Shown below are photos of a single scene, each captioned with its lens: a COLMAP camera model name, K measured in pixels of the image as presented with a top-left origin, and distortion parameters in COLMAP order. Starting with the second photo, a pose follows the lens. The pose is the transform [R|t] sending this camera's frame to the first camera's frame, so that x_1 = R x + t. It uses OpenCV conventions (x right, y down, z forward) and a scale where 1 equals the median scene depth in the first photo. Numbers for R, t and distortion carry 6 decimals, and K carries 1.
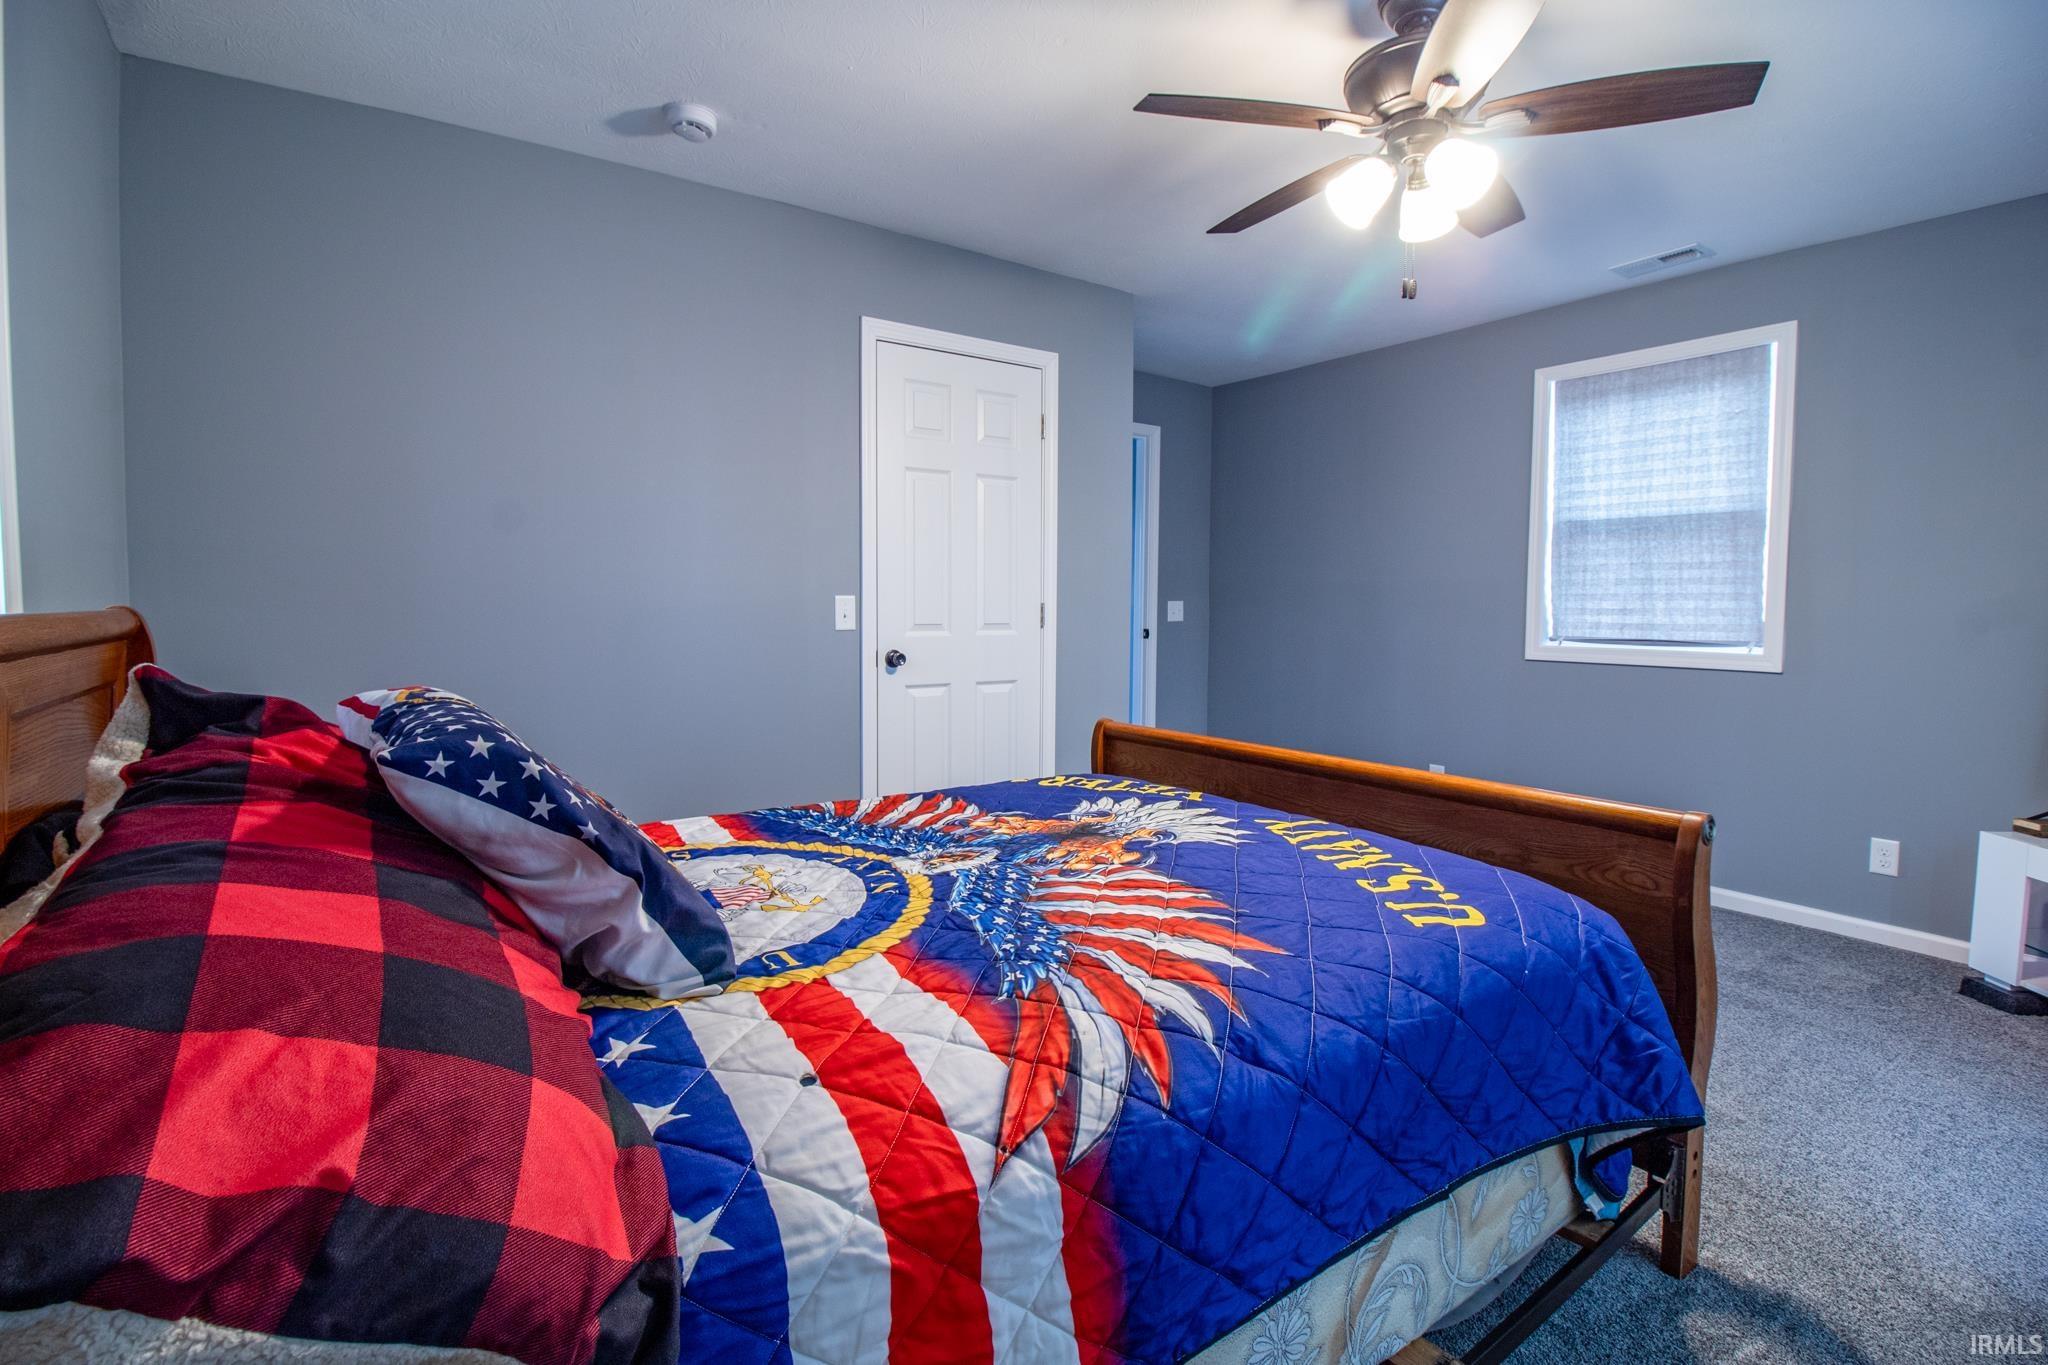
lens RADIAL K [[949.0, 0, 1031.8], [0, 949.0, 676.8], [0, 0, 1]] dist [0.003196, -0.000179]
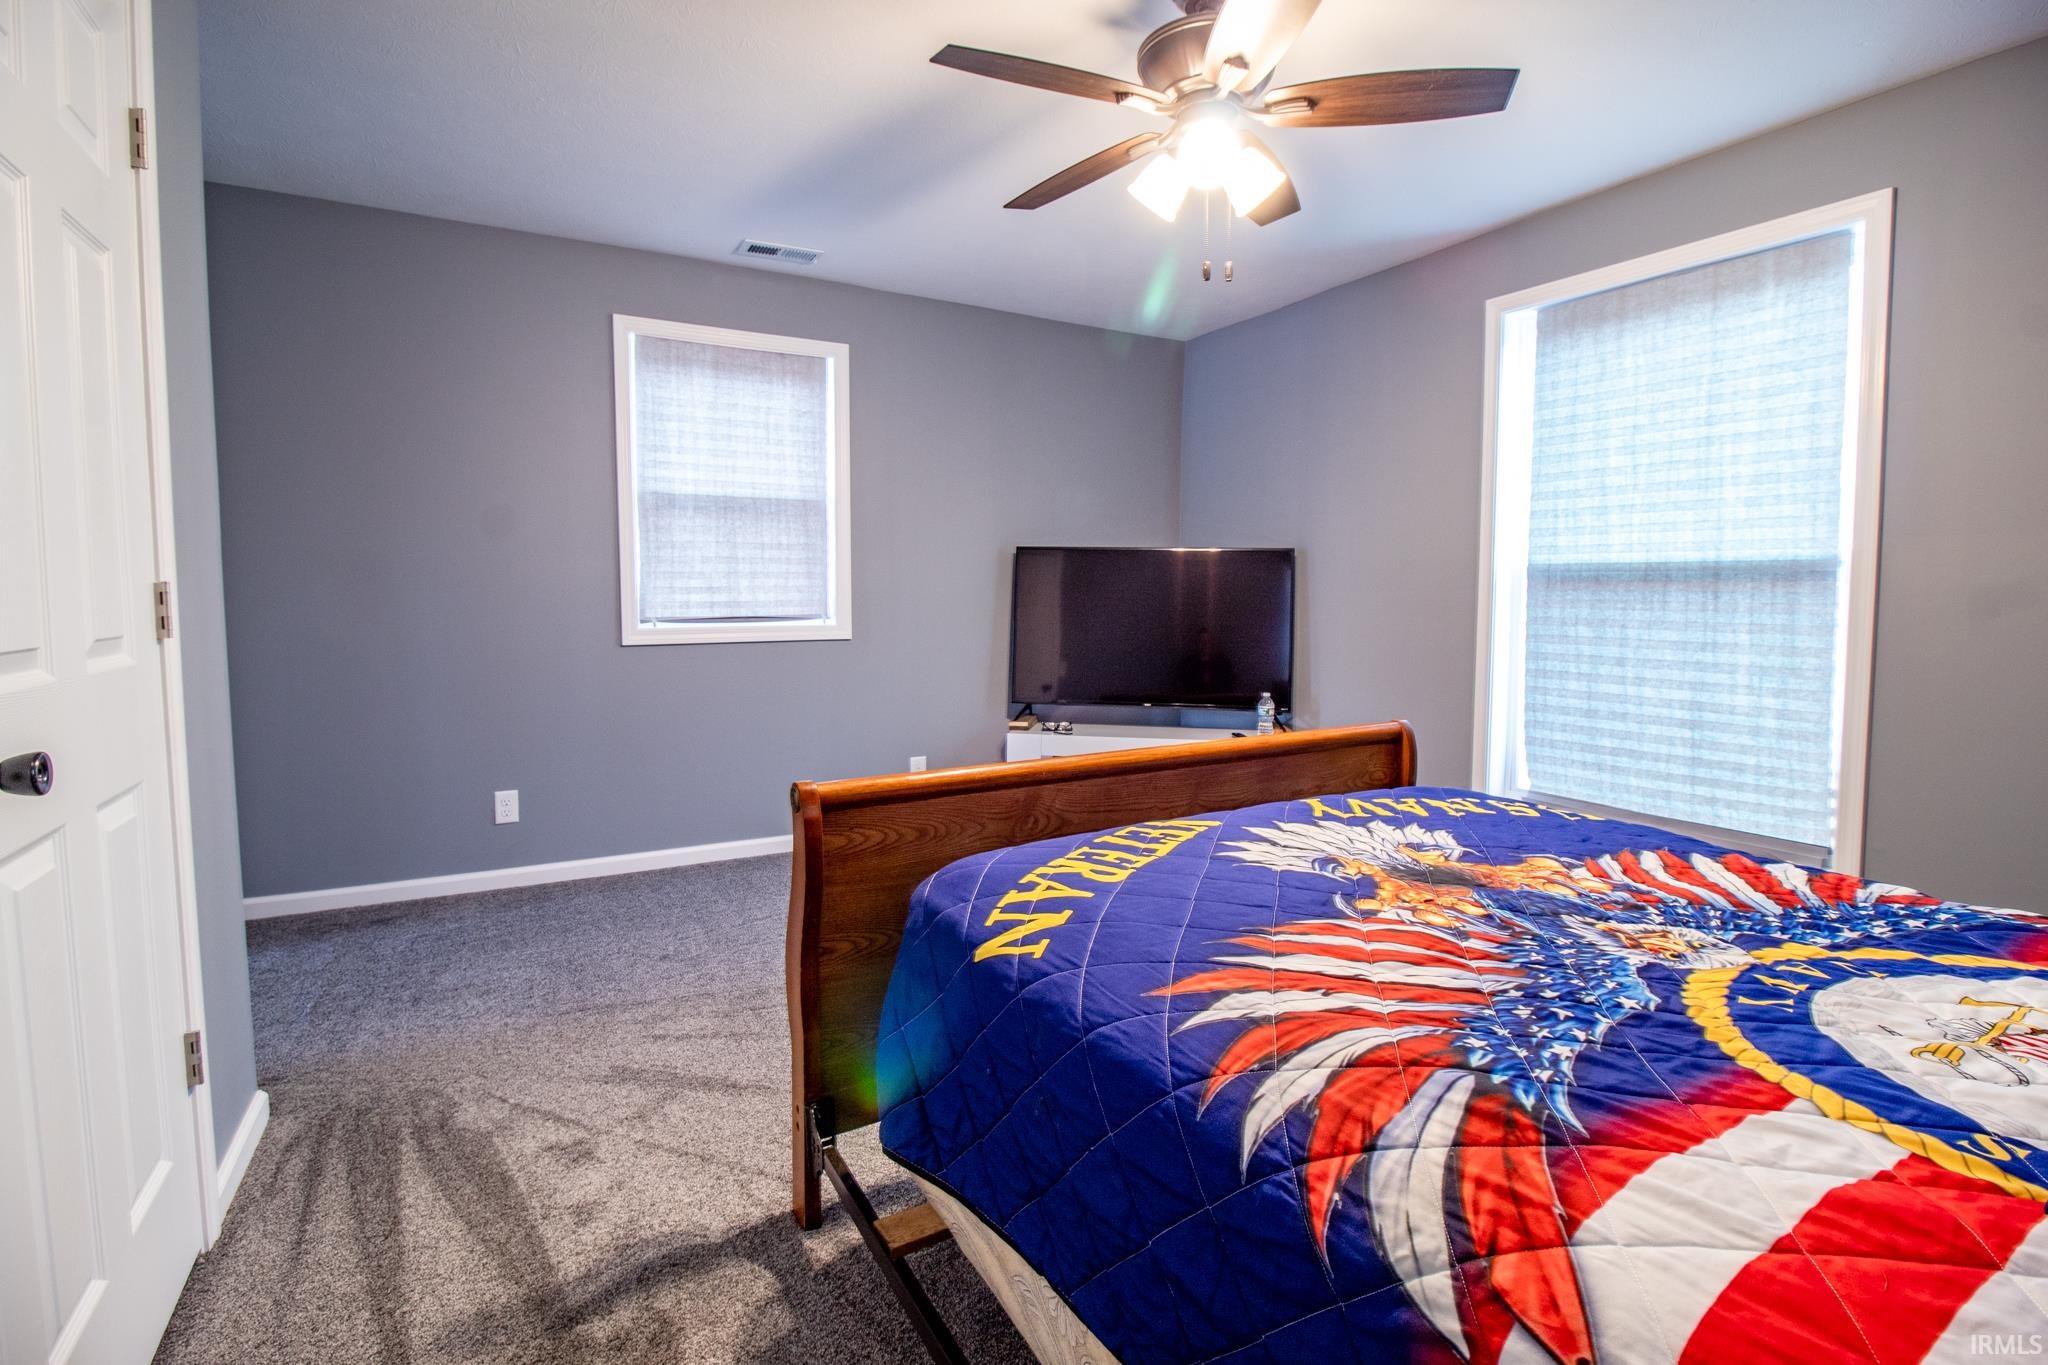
lens RADIAL K [[949.0, 0, 1031.8], [0, 949.0, 674.3], [0, 0, 1]] dist [0.003196, -0.000179]
pose [[0.107829, -0.095931, 0.989530, -0.344307], [0.080748, 0.992890, 0.087458, -0.041796], [-0.990885, 0.070472, 0.114808, 0.576122]]
